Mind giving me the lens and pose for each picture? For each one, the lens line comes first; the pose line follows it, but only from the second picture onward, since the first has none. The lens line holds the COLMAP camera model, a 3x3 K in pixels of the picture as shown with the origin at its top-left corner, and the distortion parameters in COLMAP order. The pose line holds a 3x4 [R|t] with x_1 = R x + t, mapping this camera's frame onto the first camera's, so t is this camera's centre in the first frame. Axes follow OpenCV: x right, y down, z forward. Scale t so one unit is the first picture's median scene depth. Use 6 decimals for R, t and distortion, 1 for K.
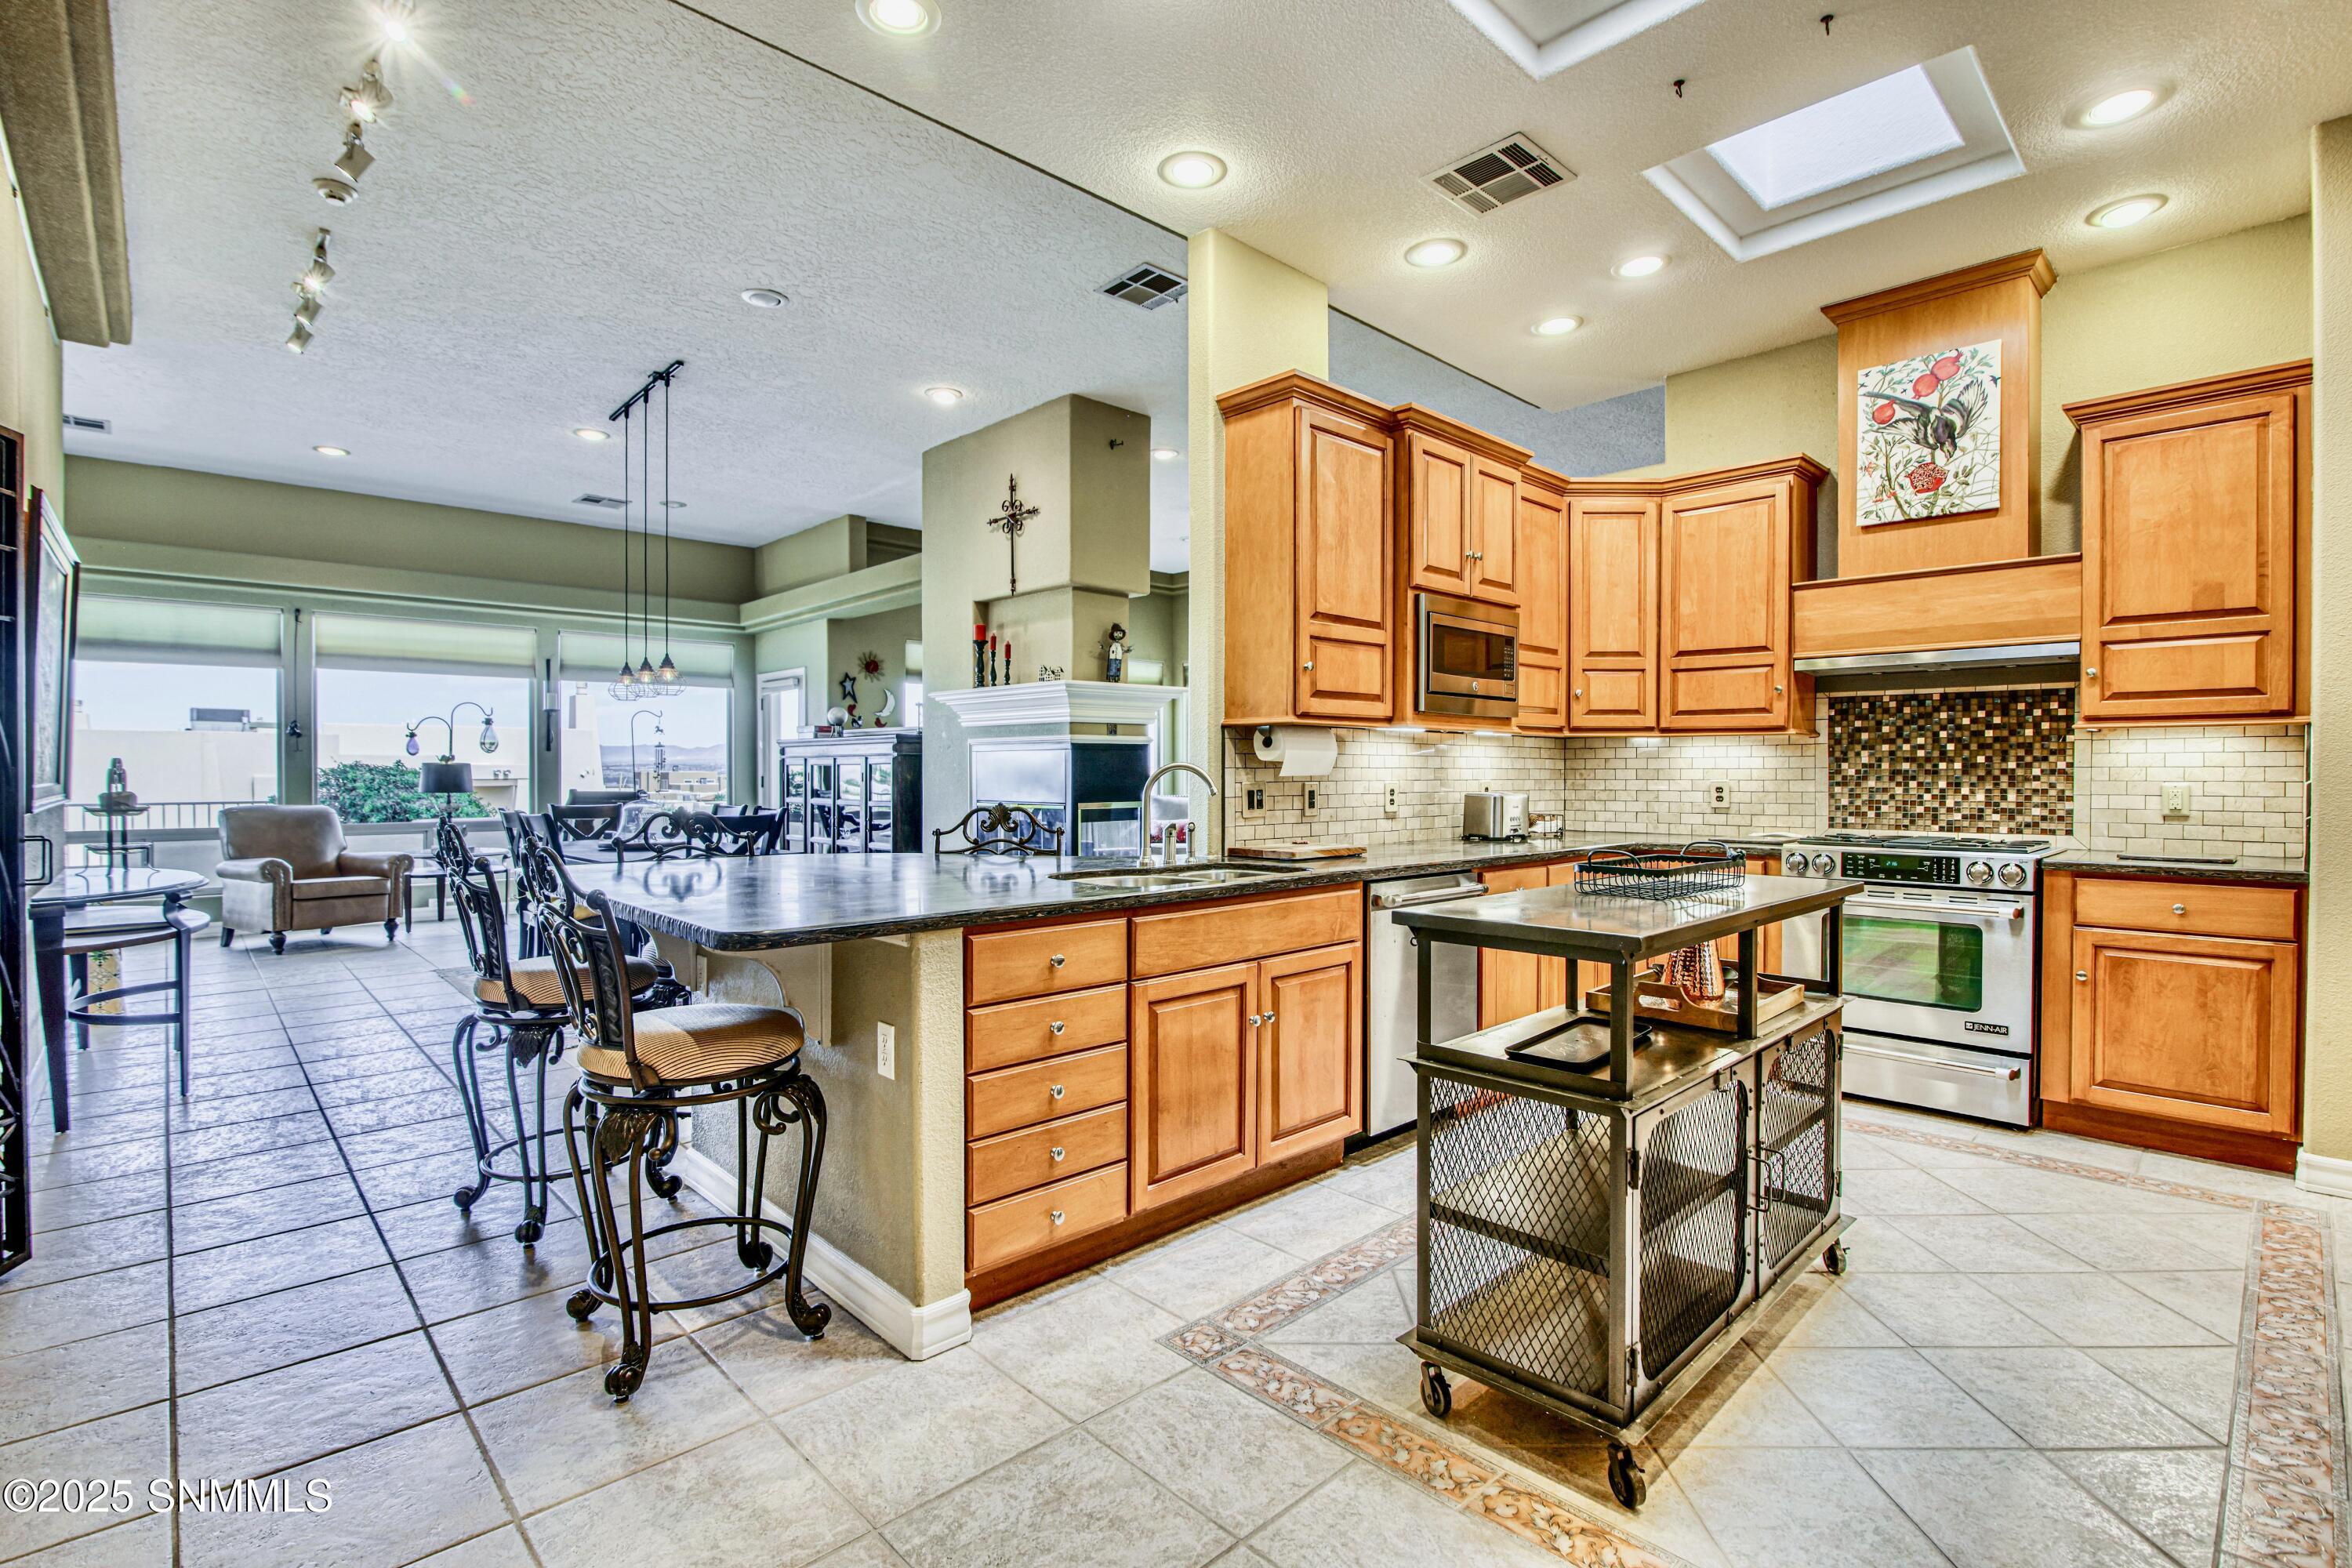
lens RADIAL K [[1085.6, 0, 1168.9], [0, 1085.6, 786.1], [0, 0, 1]] dist [-0.020996, 0.001917]
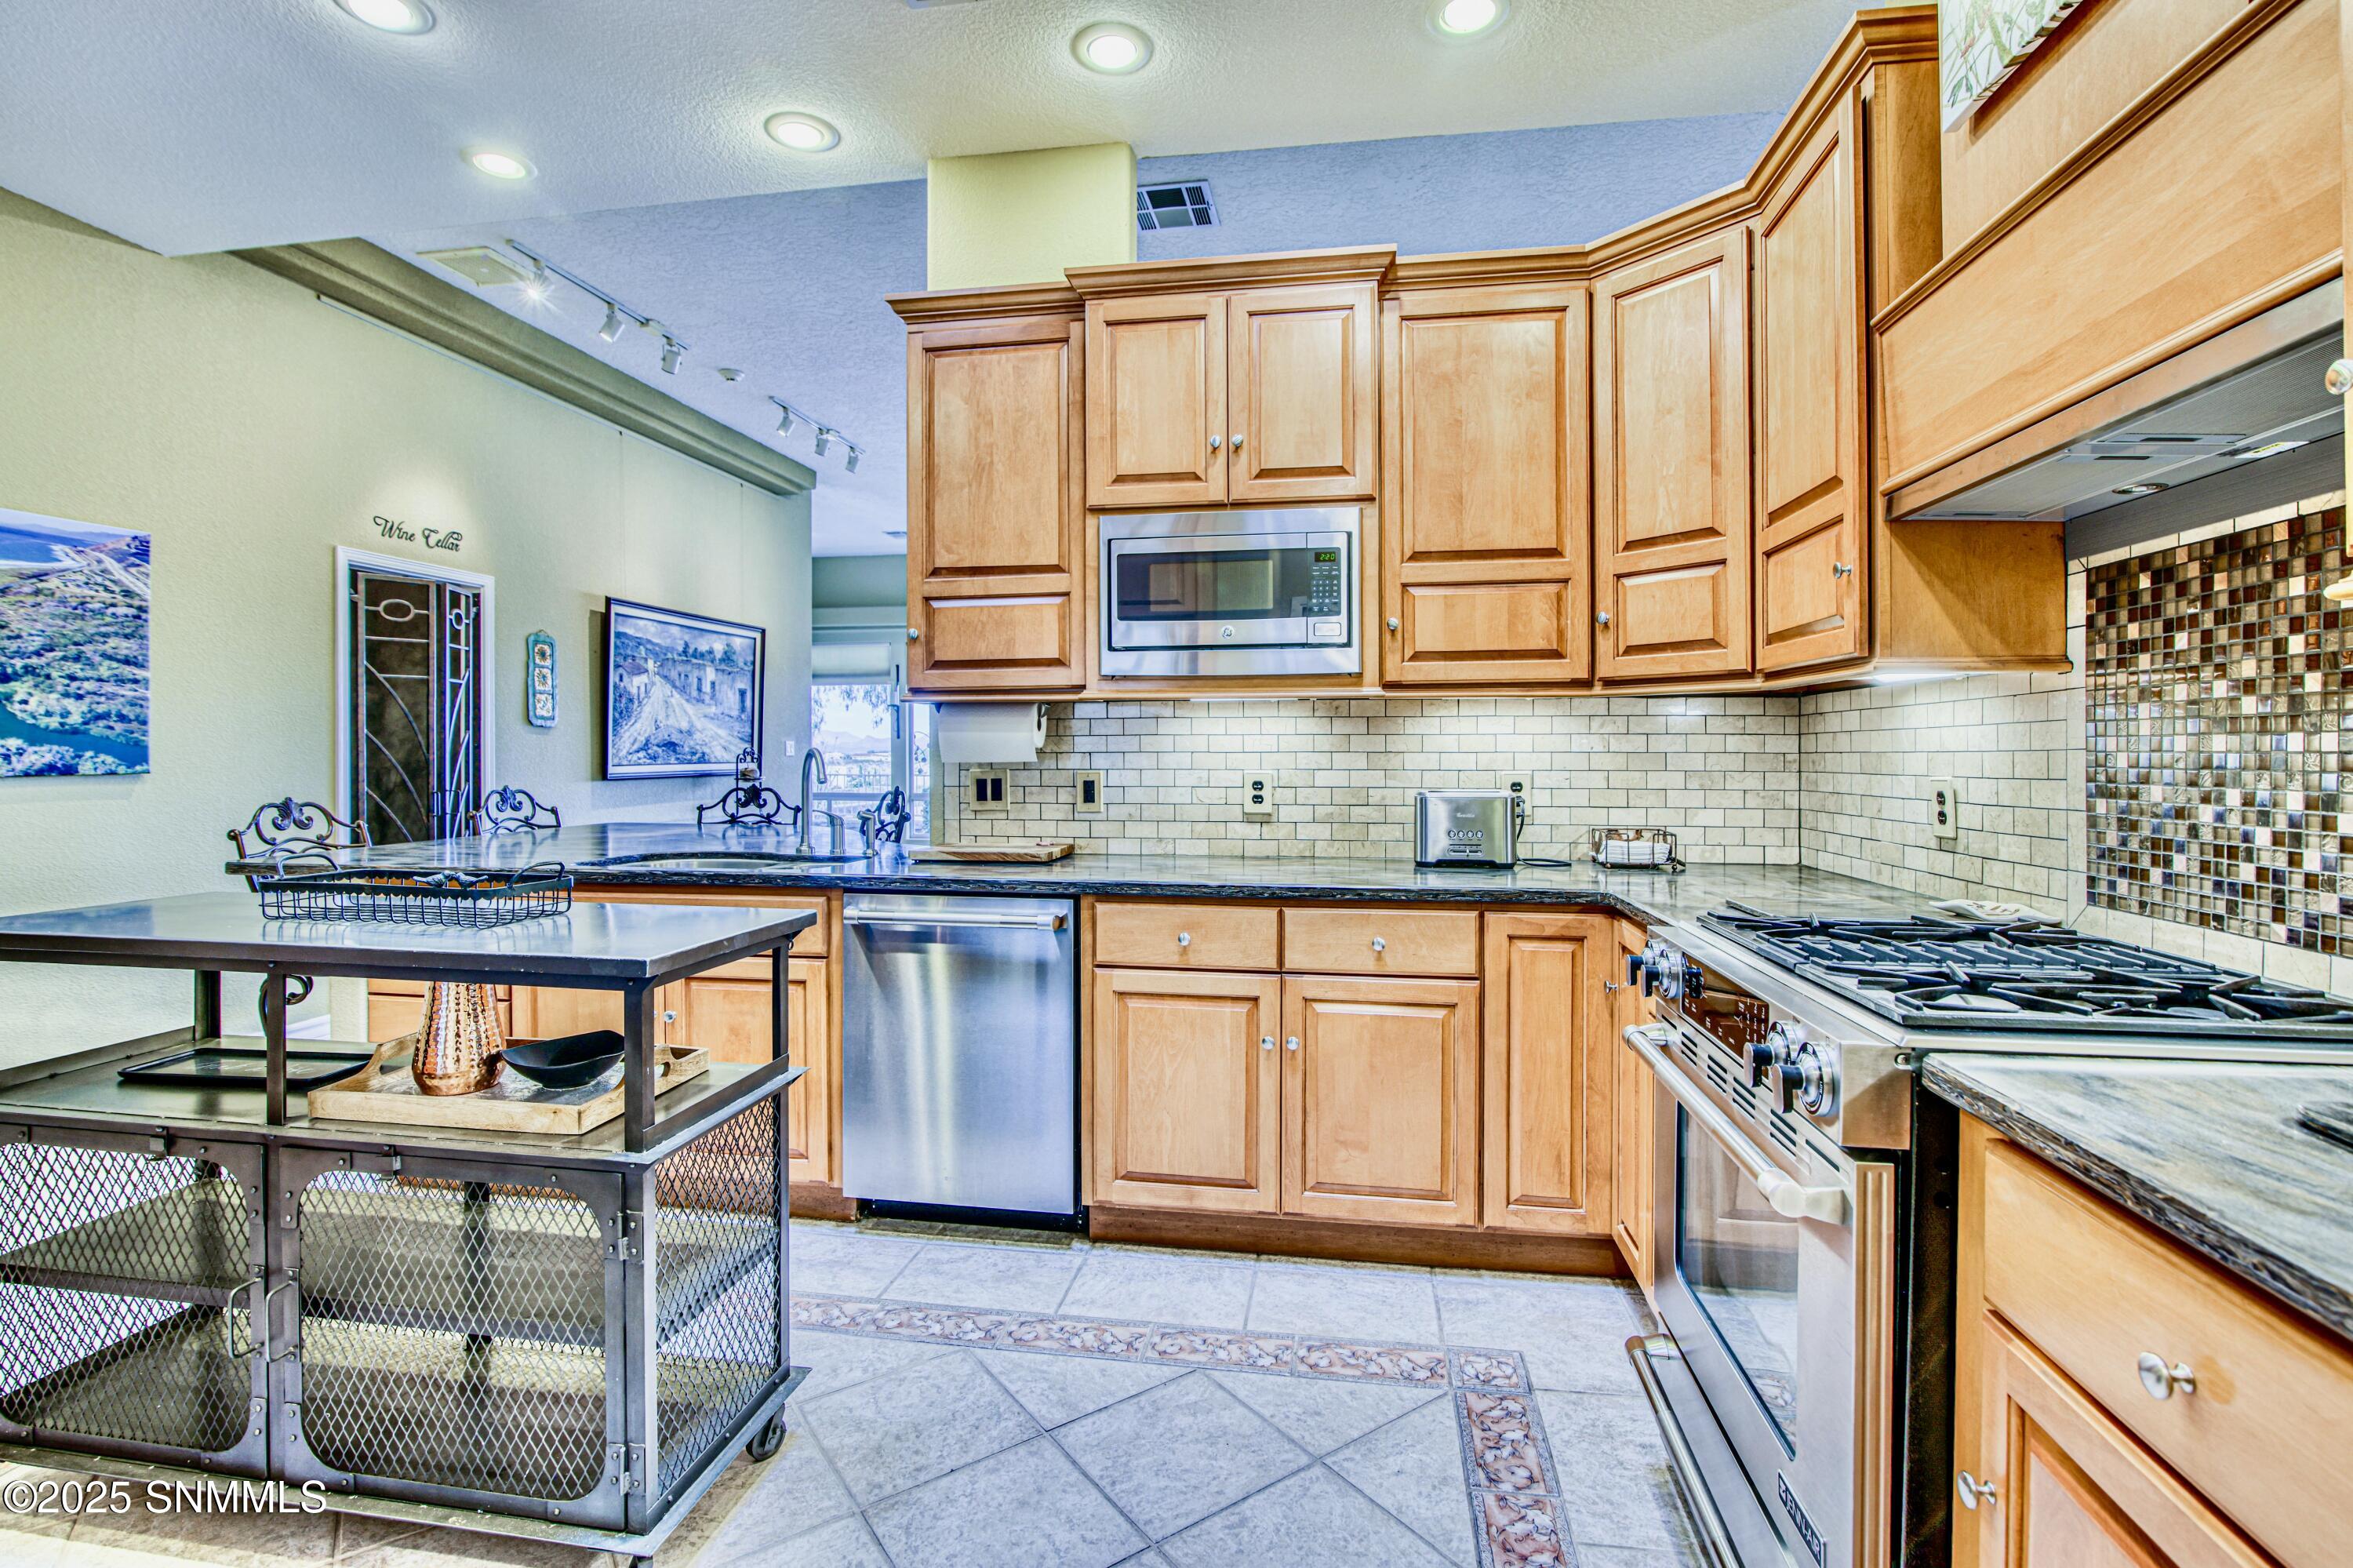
lens RADIAL K [[1086.1, 0, 1173.7], [0, 1086.1, 786.8], [0, 0, 1]] dist [-0.020996, 0.001917]
pose [[0.591472, 0.024809, -0.805944, 0.767878], [-0.012497, 0.999689, 0.021602, -0.008338], [0.806229, -0.002705, 0.591598, 0.531060]]
